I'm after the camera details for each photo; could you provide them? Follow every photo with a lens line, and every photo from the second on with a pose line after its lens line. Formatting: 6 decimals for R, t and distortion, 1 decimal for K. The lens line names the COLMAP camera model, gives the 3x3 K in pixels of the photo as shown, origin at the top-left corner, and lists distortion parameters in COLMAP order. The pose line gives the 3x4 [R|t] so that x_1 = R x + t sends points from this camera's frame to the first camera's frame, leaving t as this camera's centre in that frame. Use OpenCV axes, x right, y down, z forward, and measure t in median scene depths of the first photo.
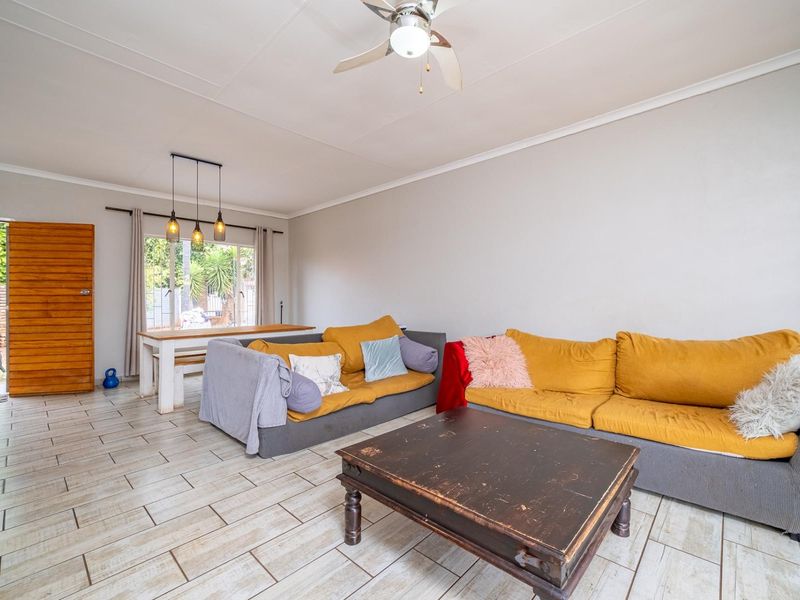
lens RADIAL K [[357.1, 0, 397.5], [0, 357.1, 302.3], [0, 0, 1]] dist [-0.009377, 0.000760]
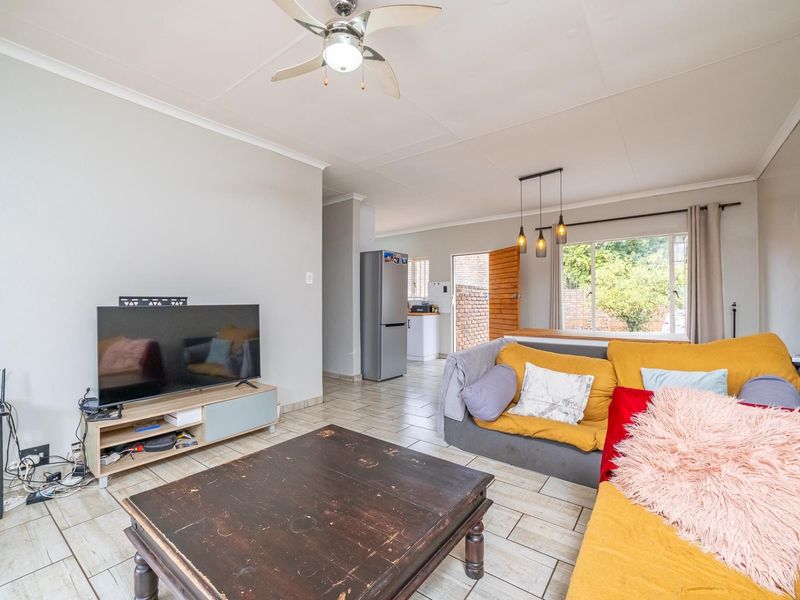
lens RADIAL K [[357.1, 0, 404.6], [0, 357.1, 299.5], [0, 0, 1]] dist [-0.009377, 0.000760]
pose [[0.118086, -0.003653, -0.992997, 0.467077], [0.000093, 0.999993, -0.003668, -0.011188], [0.993003, 0.000340, 0.118086, 0.455438]]
